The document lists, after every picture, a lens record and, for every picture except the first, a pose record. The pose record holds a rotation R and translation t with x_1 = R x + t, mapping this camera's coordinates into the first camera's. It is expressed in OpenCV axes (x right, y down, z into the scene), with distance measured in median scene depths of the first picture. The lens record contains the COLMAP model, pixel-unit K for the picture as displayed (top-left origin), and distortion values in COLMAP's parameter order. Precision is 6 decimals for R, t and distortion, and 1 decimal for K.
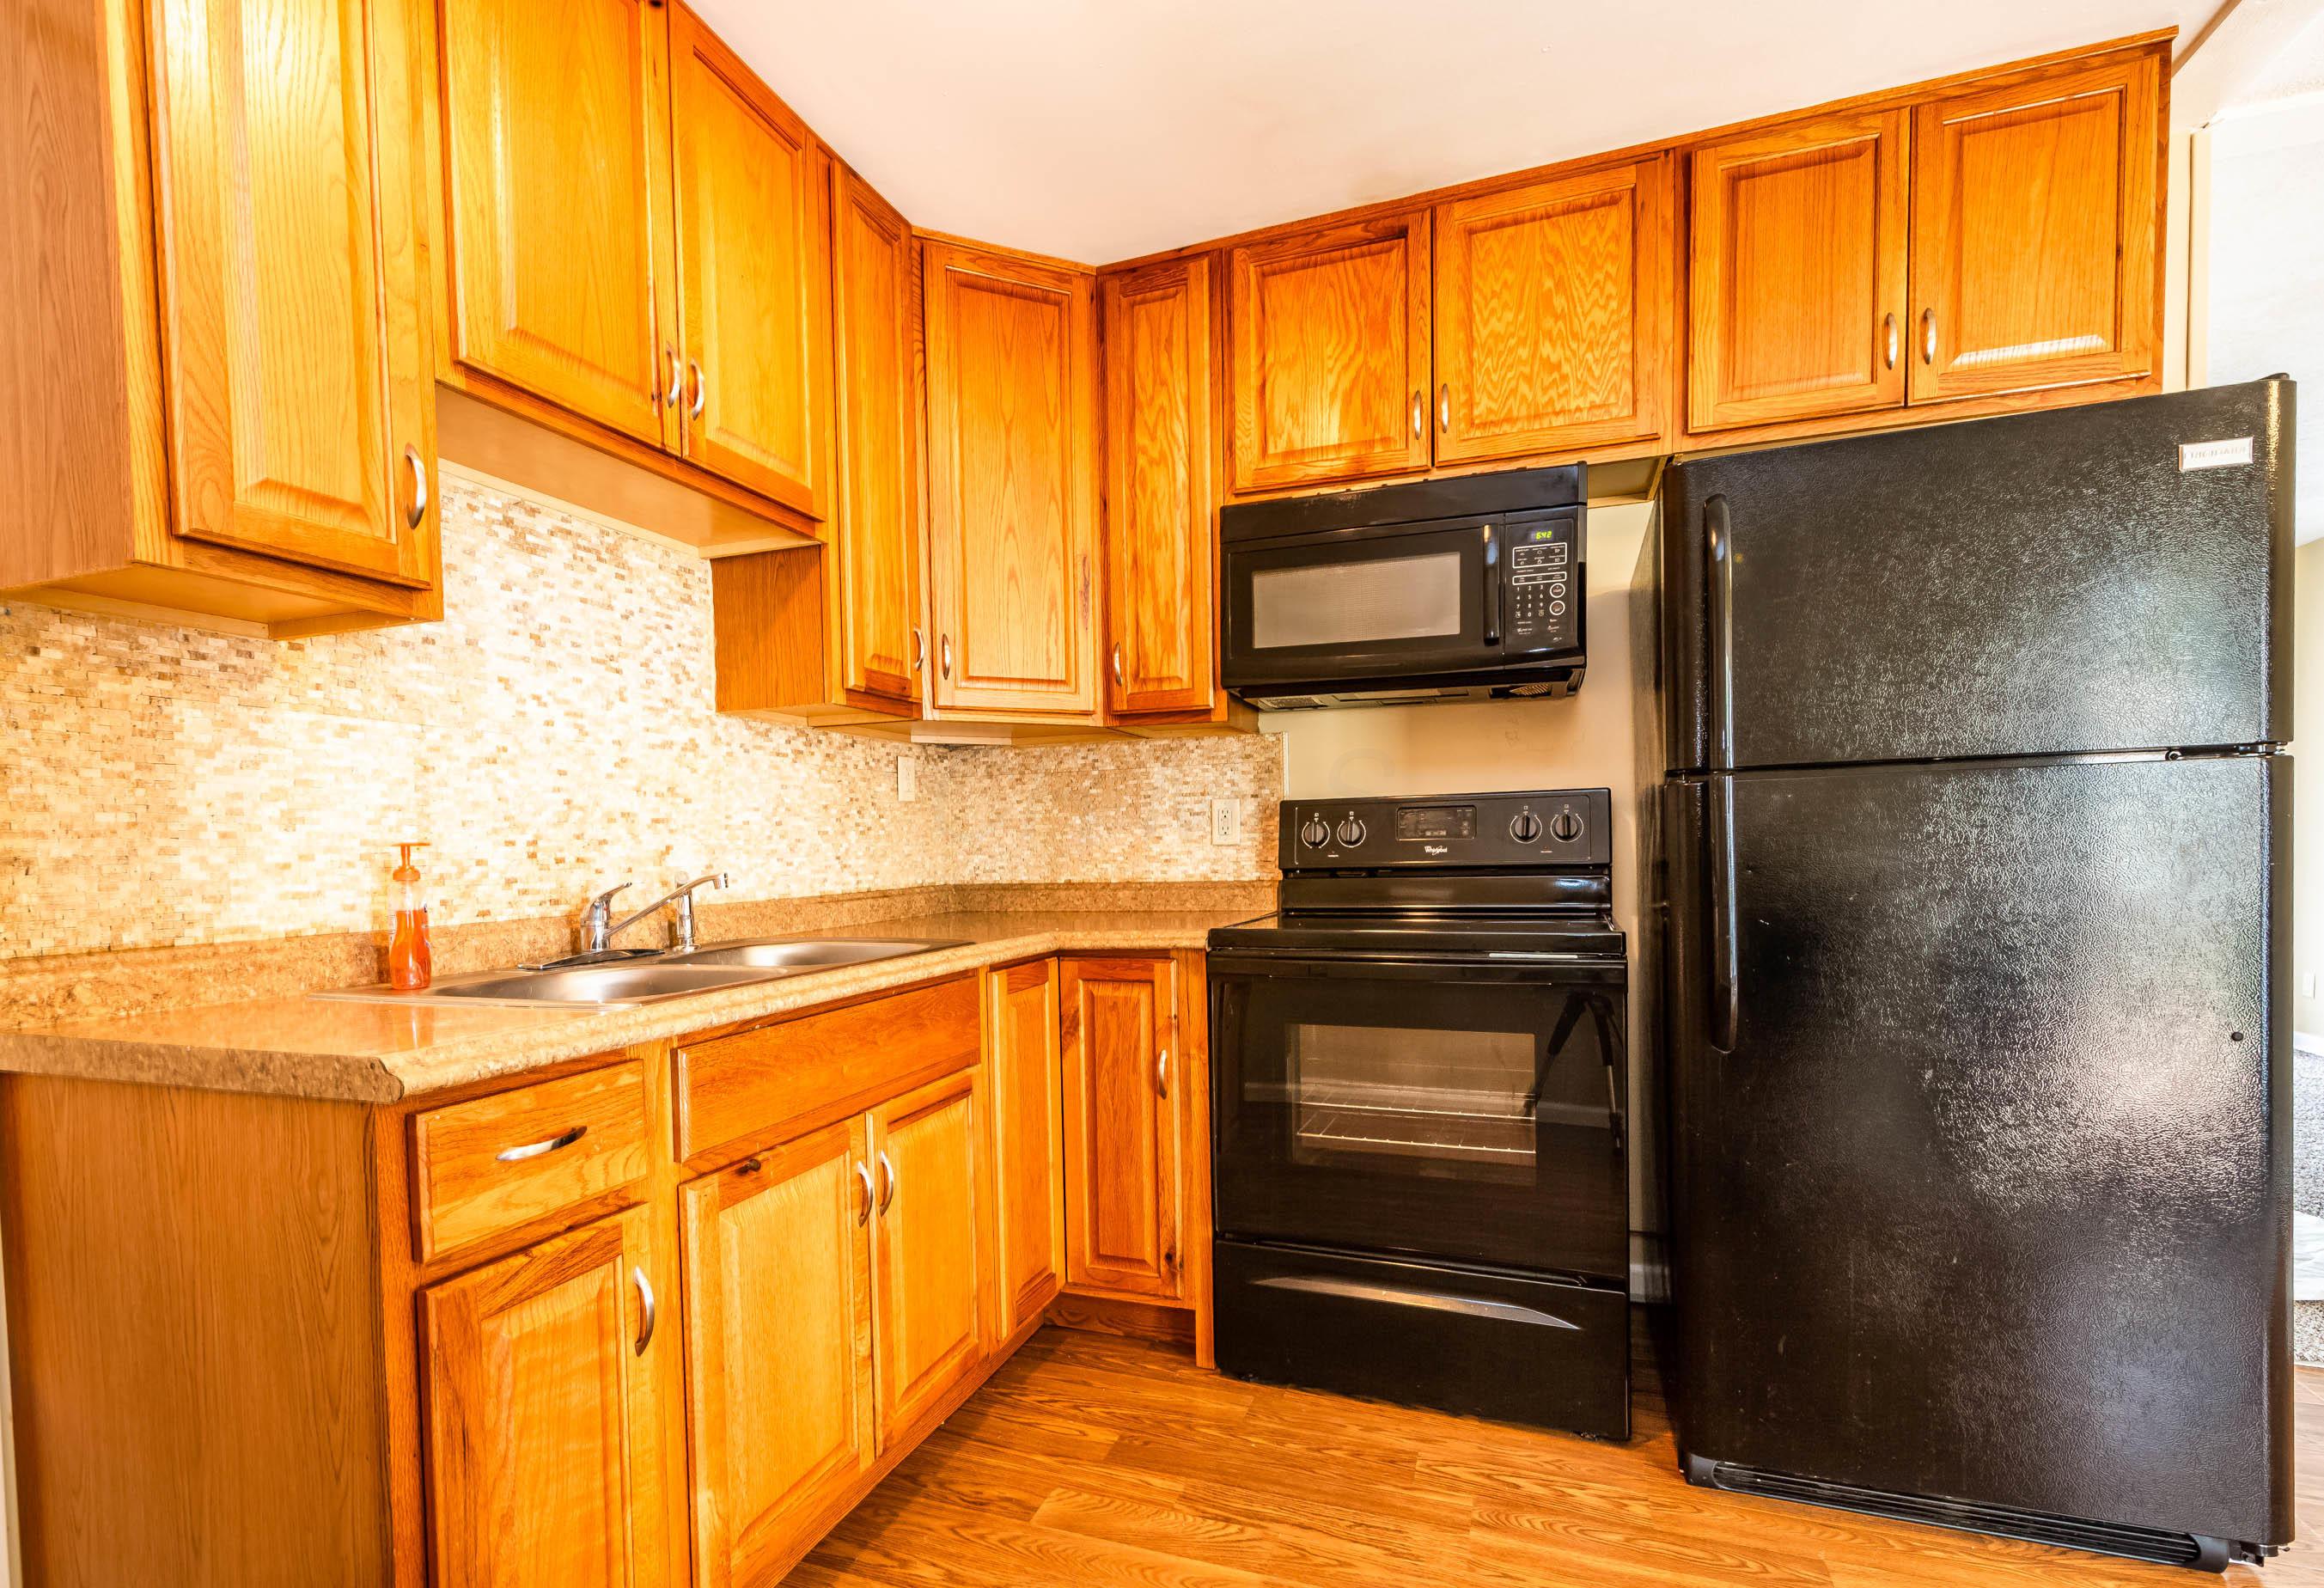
lens RADIAL K [[1028.2, 0, 794.7], [0, 1028.2, 872.8], [0, 0, 1]] dist [0.001096, -0.000480]
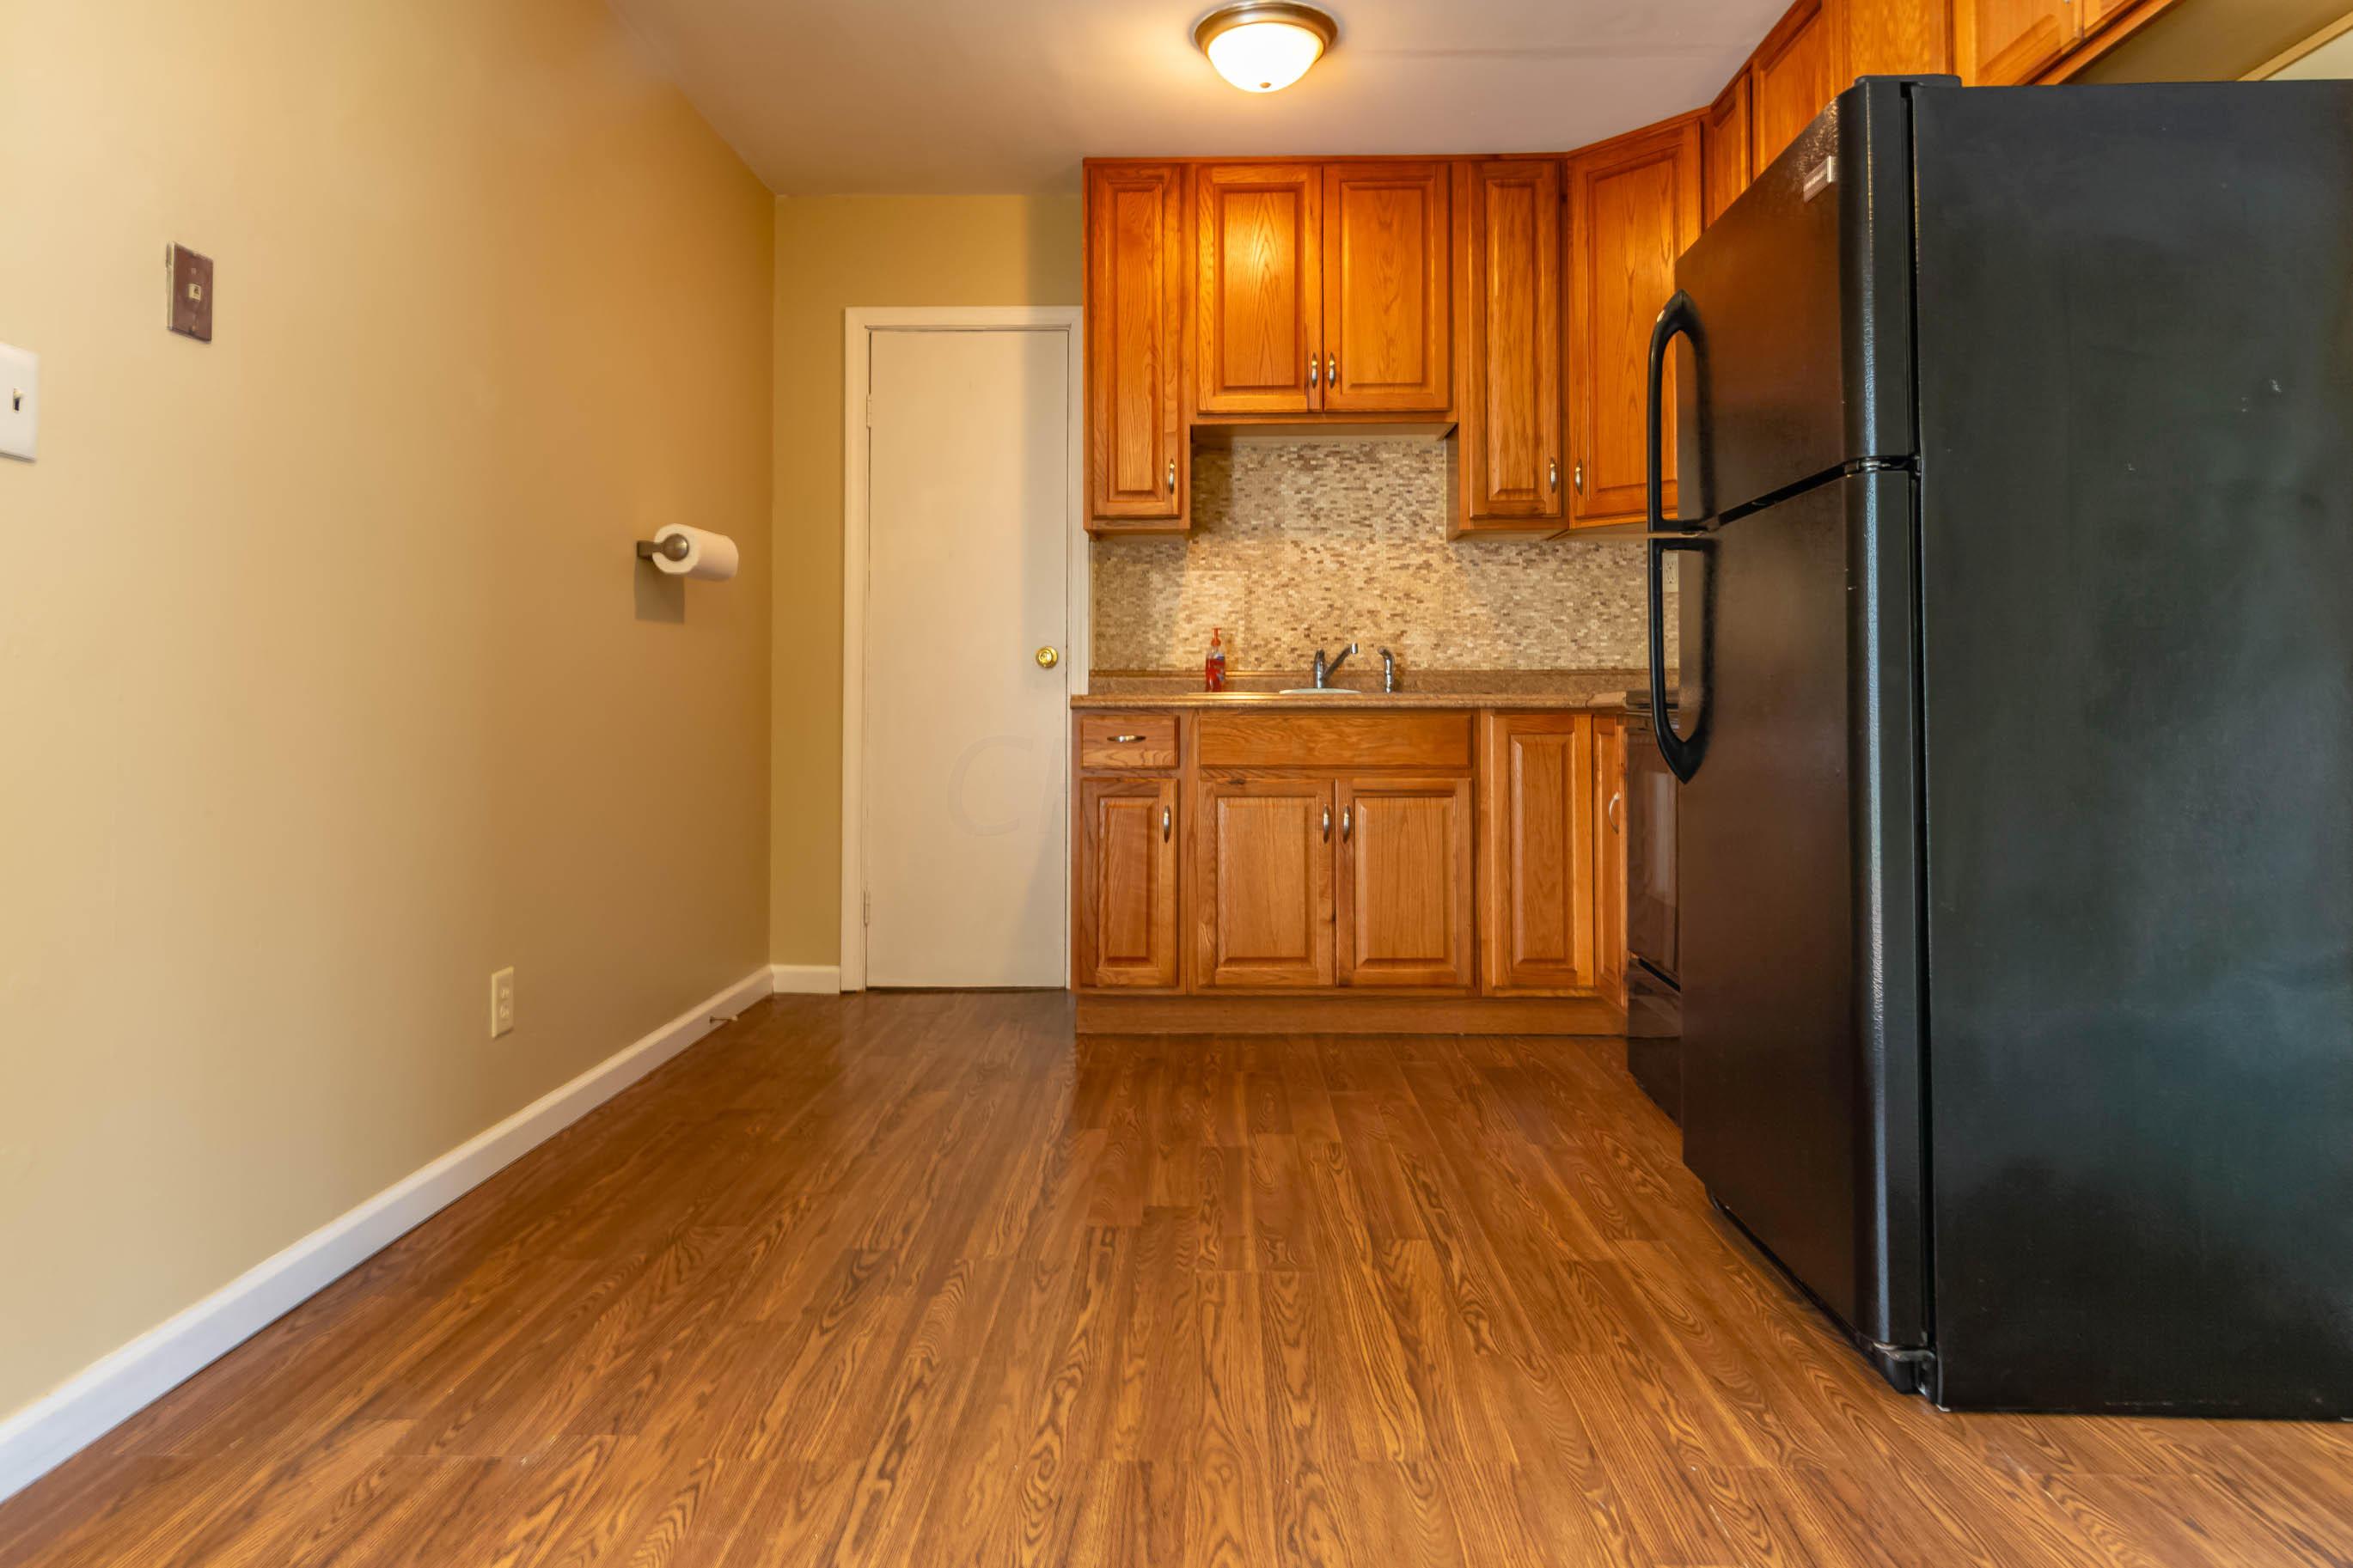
lens RADIAL K [[1417.7, 0, 1198.9], [0, 1417.7, 653.7], [0, 0, 1]] dist [0.005994, -0.006292]
pose [[0.334509, -0.012320, -0.942312, 1.896815], [-0.042074, 0.998722, -0.027993, 0.086306], [0.941453, 0.049010, 0.333564, -0.012323]]
